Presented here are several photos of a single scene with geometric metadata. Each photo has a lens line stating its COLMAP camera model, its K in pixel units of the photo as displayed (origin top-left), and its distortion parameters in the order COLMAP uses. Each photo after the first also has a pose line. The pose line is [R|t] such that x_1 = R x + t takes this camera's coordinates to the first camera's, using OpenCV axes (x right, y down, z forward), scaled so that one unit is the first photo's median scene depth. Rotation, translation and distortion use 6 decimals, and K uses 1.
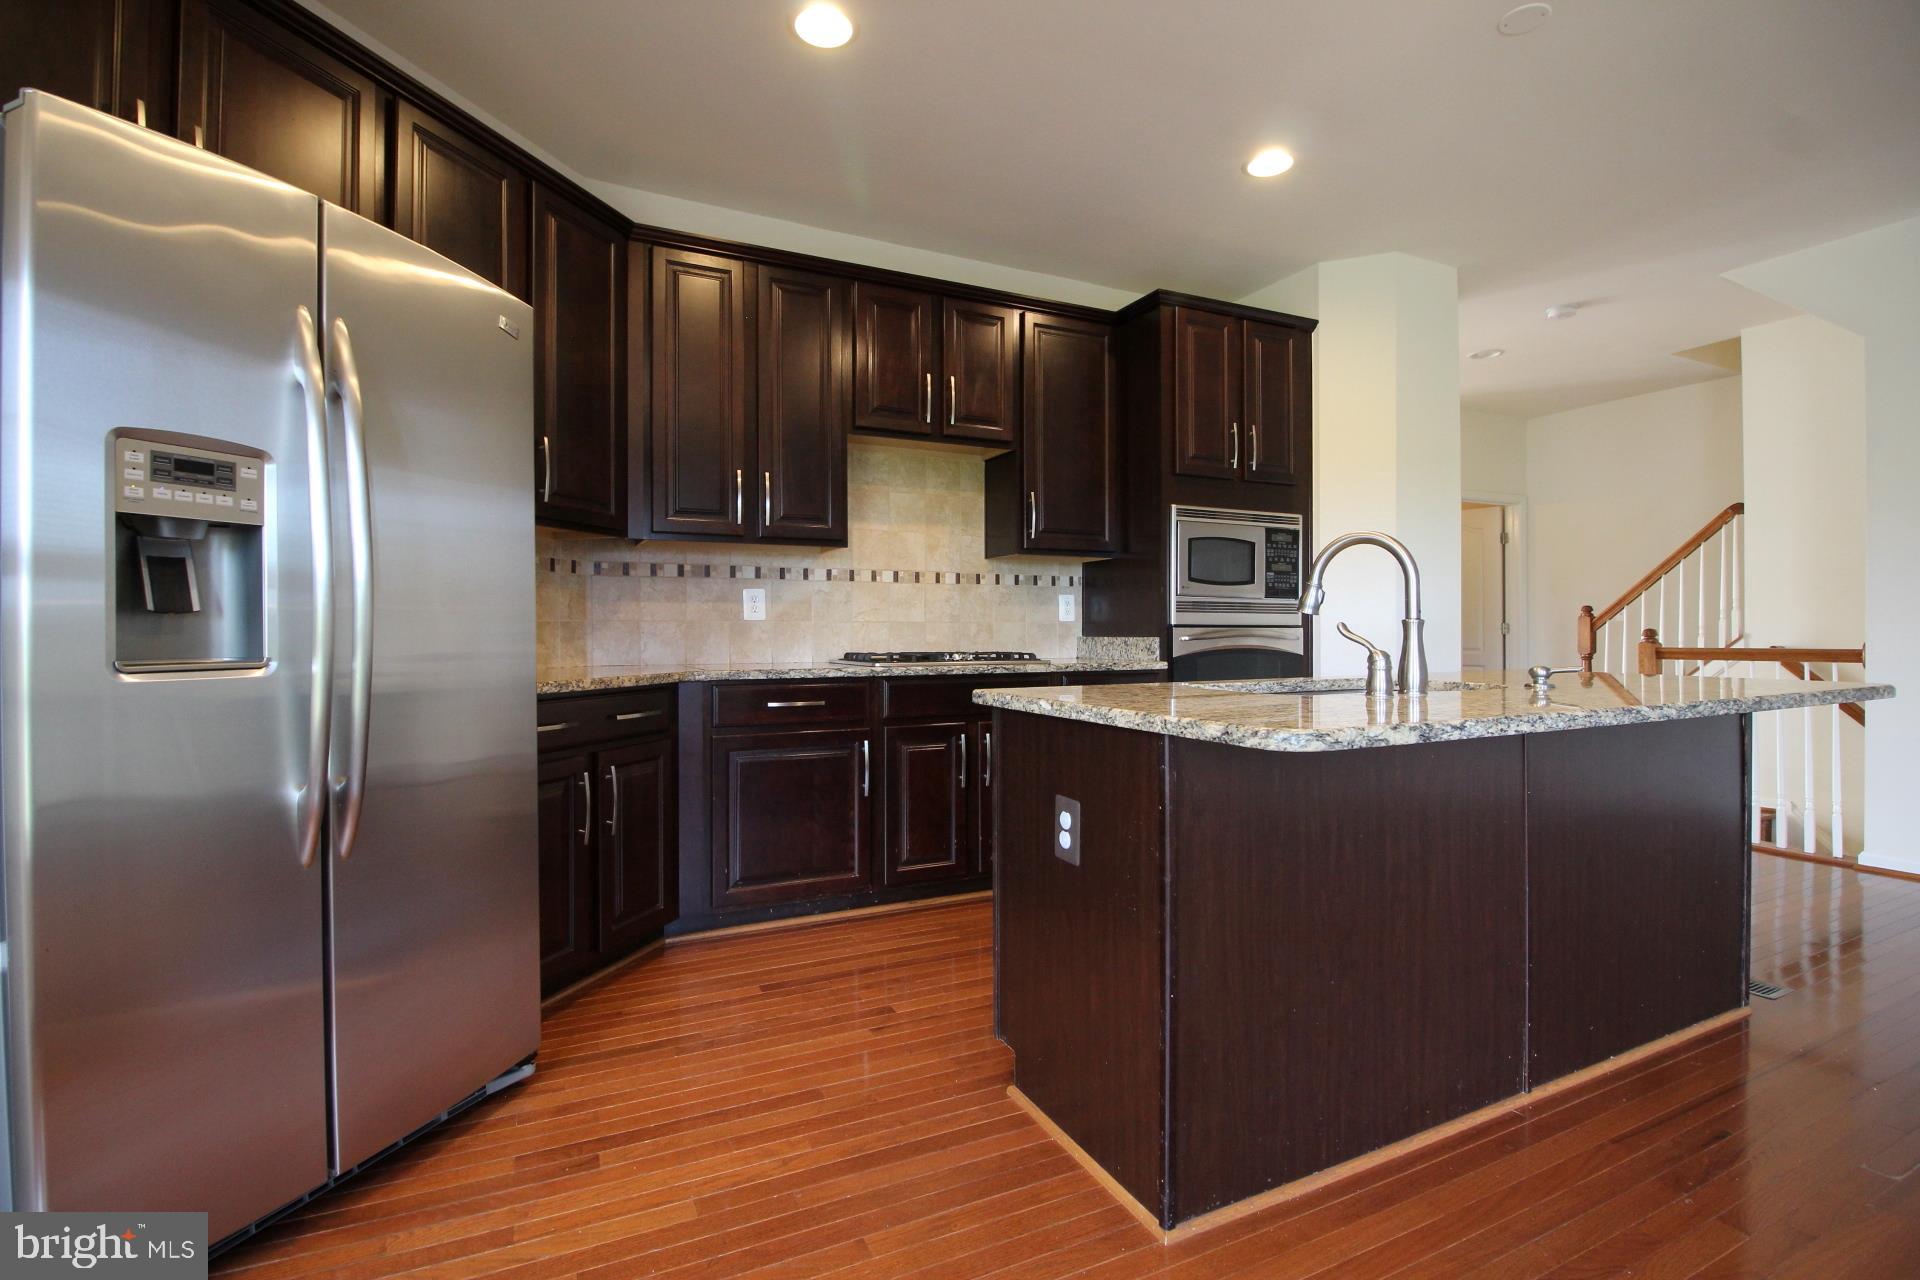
lens RADIAL K [[881.3, 0, 960.0], [0, 881.3, 640.0], [0, 0, 1]] dist [0.014838, -0.000143]
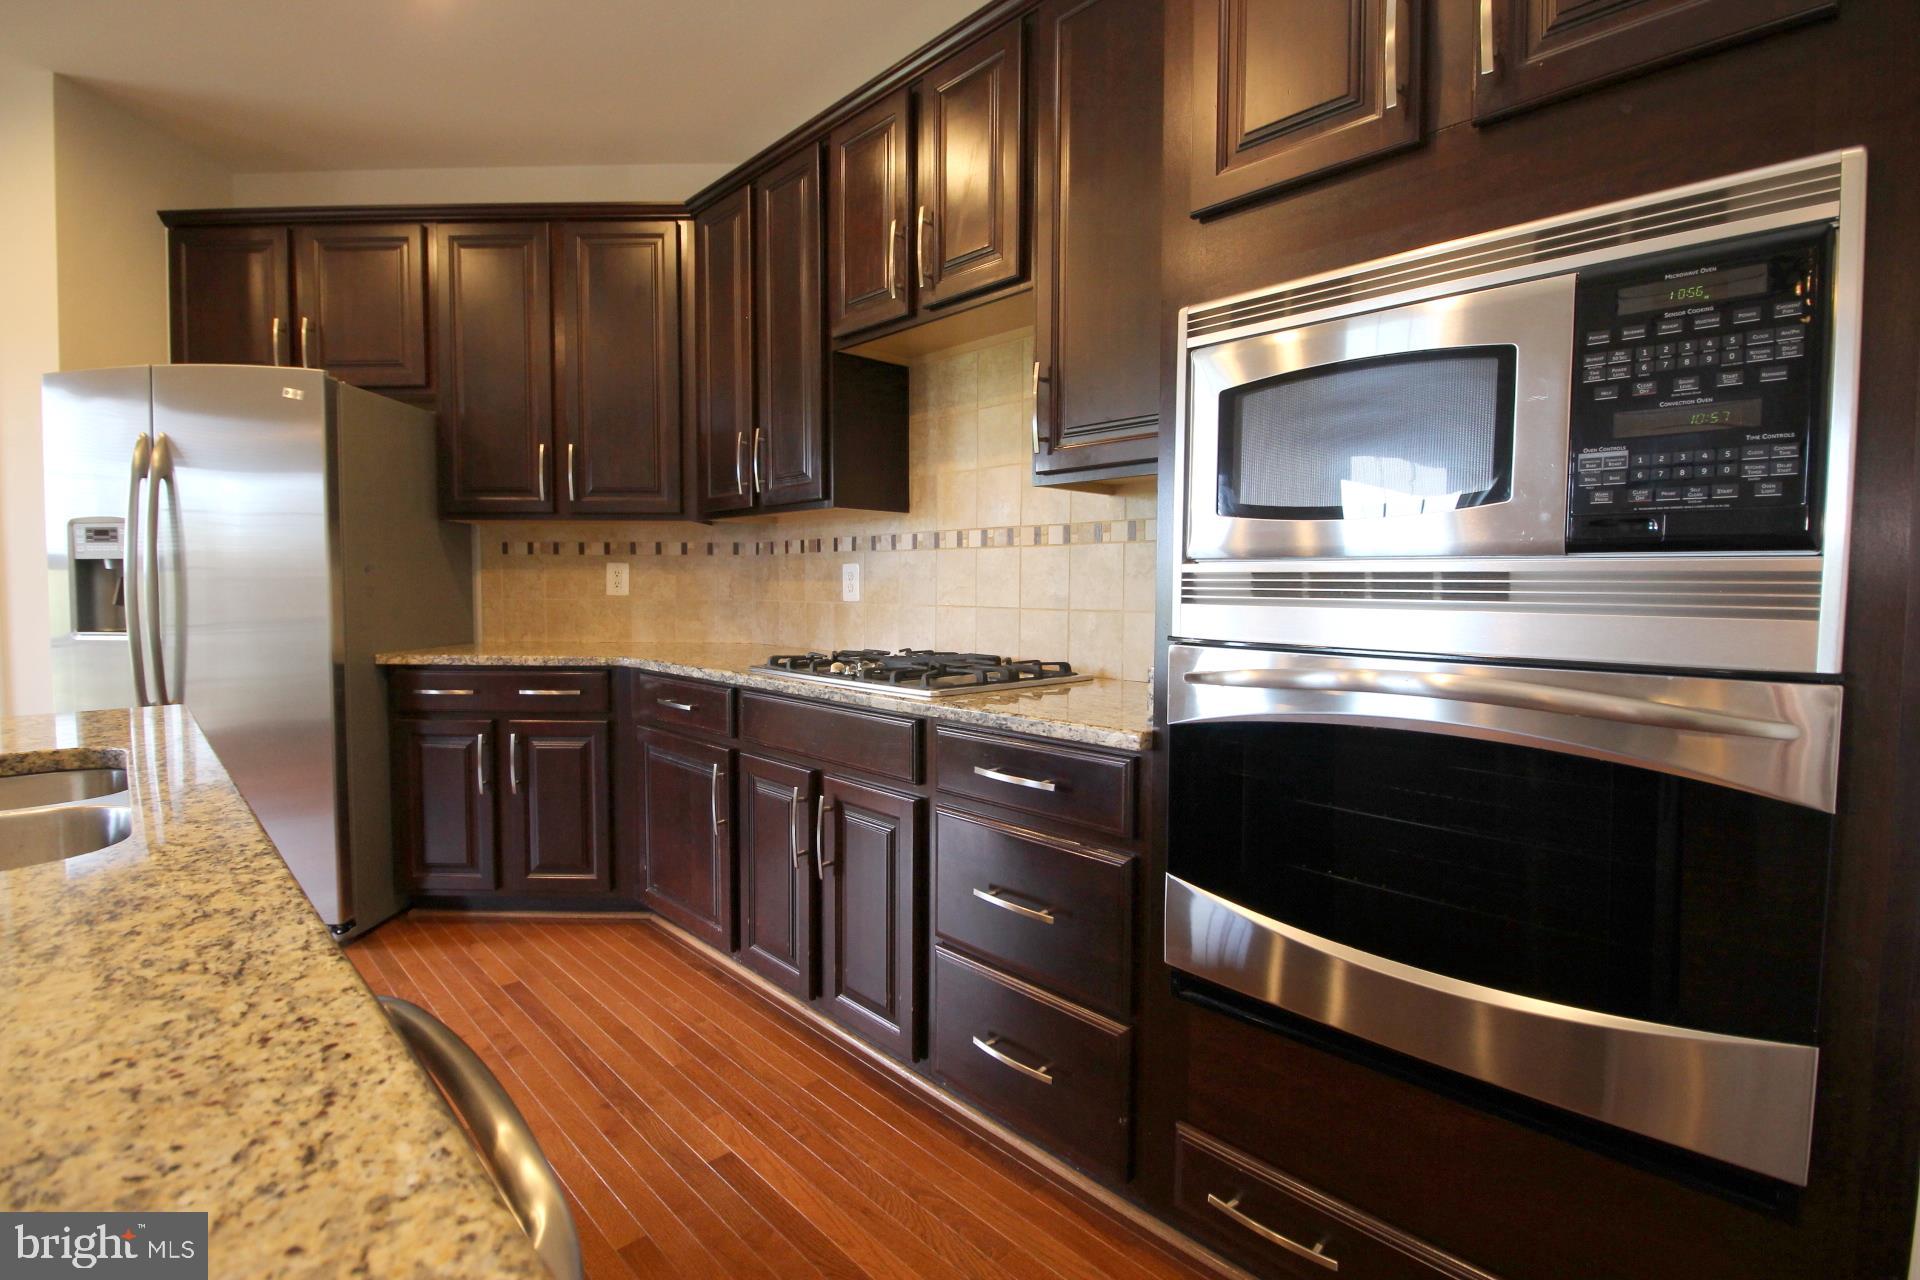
lens RADIAL K [[885.2, 0, 953.4], [0, 885.2, 633.9], [0, 0, 1]] dist [-0.003104, -0.009839]
pose [[0.301395, 0.057277, -0.951778, 0.591401], [-0.014570, 0.998354, 0.055466, -0.039208], [0.953388, -0.002850, 0.301733, 0.831714]]
